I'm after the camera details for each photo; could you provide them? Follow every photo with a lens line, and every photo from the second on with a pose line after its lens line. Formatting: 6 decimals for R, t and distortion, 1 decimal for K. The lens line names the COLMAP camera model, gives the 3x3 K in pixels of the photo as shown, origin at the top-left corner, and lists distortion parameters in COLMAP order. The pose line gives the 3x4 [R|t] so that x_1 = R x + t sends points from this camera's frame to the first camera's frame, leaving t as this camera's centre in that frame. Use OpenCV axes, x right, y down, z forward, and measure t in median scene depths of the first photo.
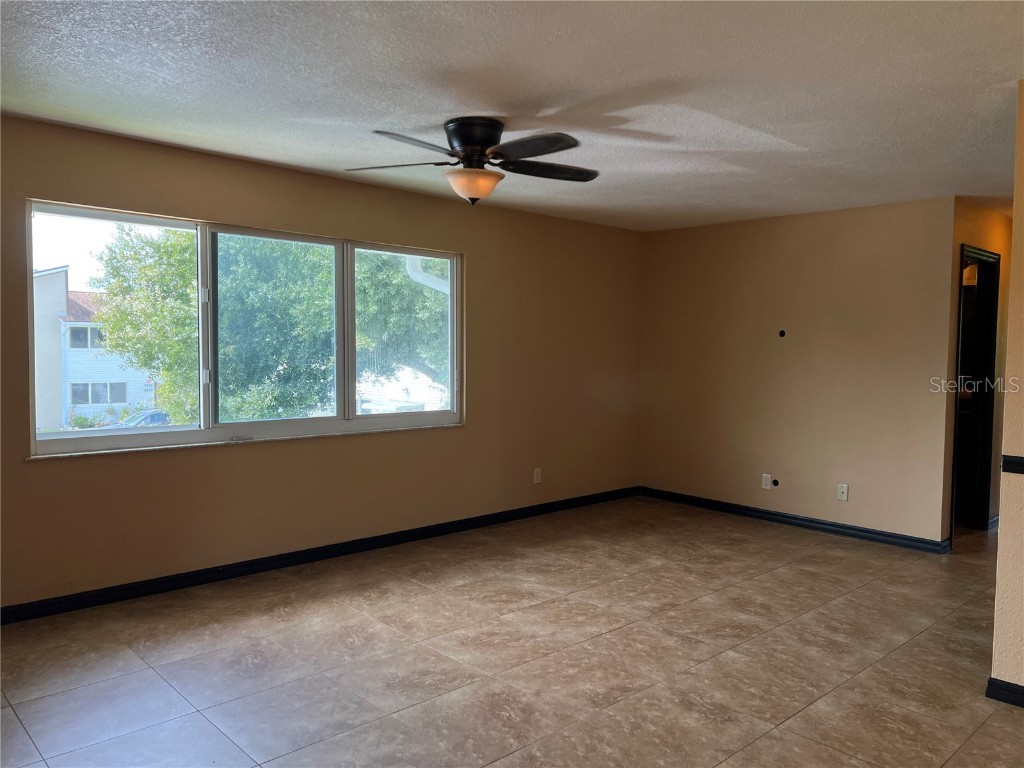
lens RADIAL K [[772.9, 0, 511.2], [0, 772.9, 386.1], [0, 0, 1]] dist [0.071138, -0.077267]
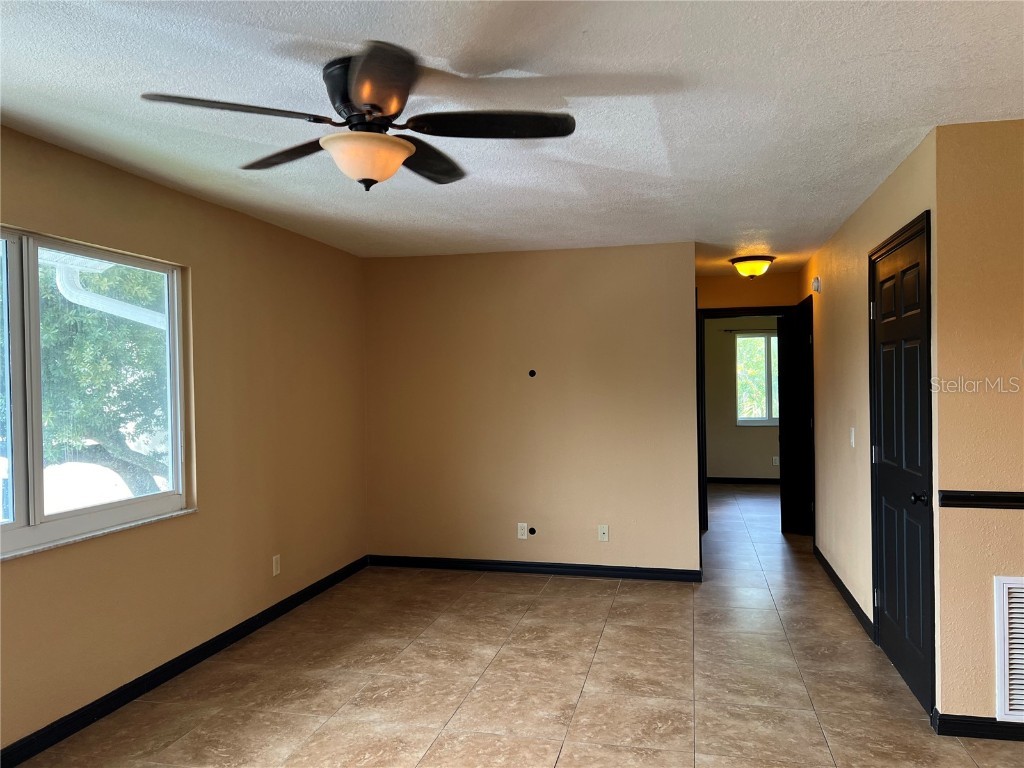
lens RADIAL K [[776.4, 0, 512.0], [0, 776.4, 384.0], [0, 0, 1]] dist [0.071975, -0.081647]
pose [[0.831559, -0.024024, 0.554917, -0.255082], [0.052952, 0.997943, -0.036146, -0.026457], [-0.552907, 0.059441, 0.831120, 0.289800]]
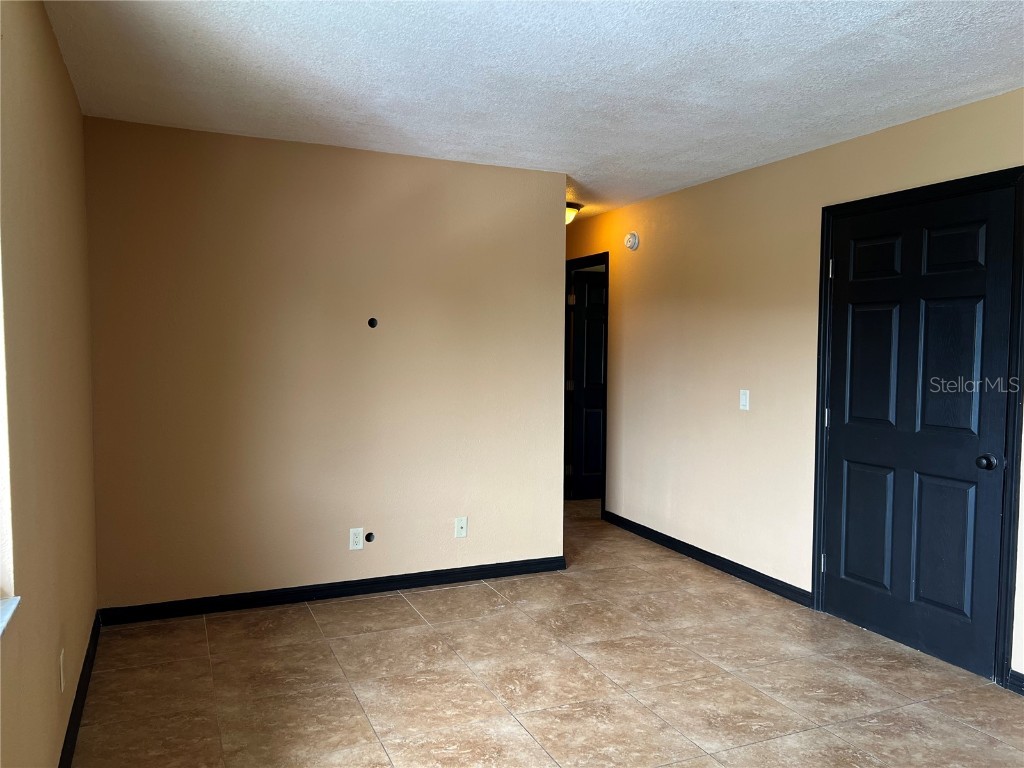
lens RADIAL K [[772.9, 0, 511.2], [0, 772.9, 386.1], [0, 0, 1]] dist [0.071138, -0.077267]
pose [[0.326853, -0.060679, 0.943125, -0.342460], [0.046229, 0.997769, 0.048173, -0.049332], [-0.943944, 0.027854, 0.328929, 0.840469]]
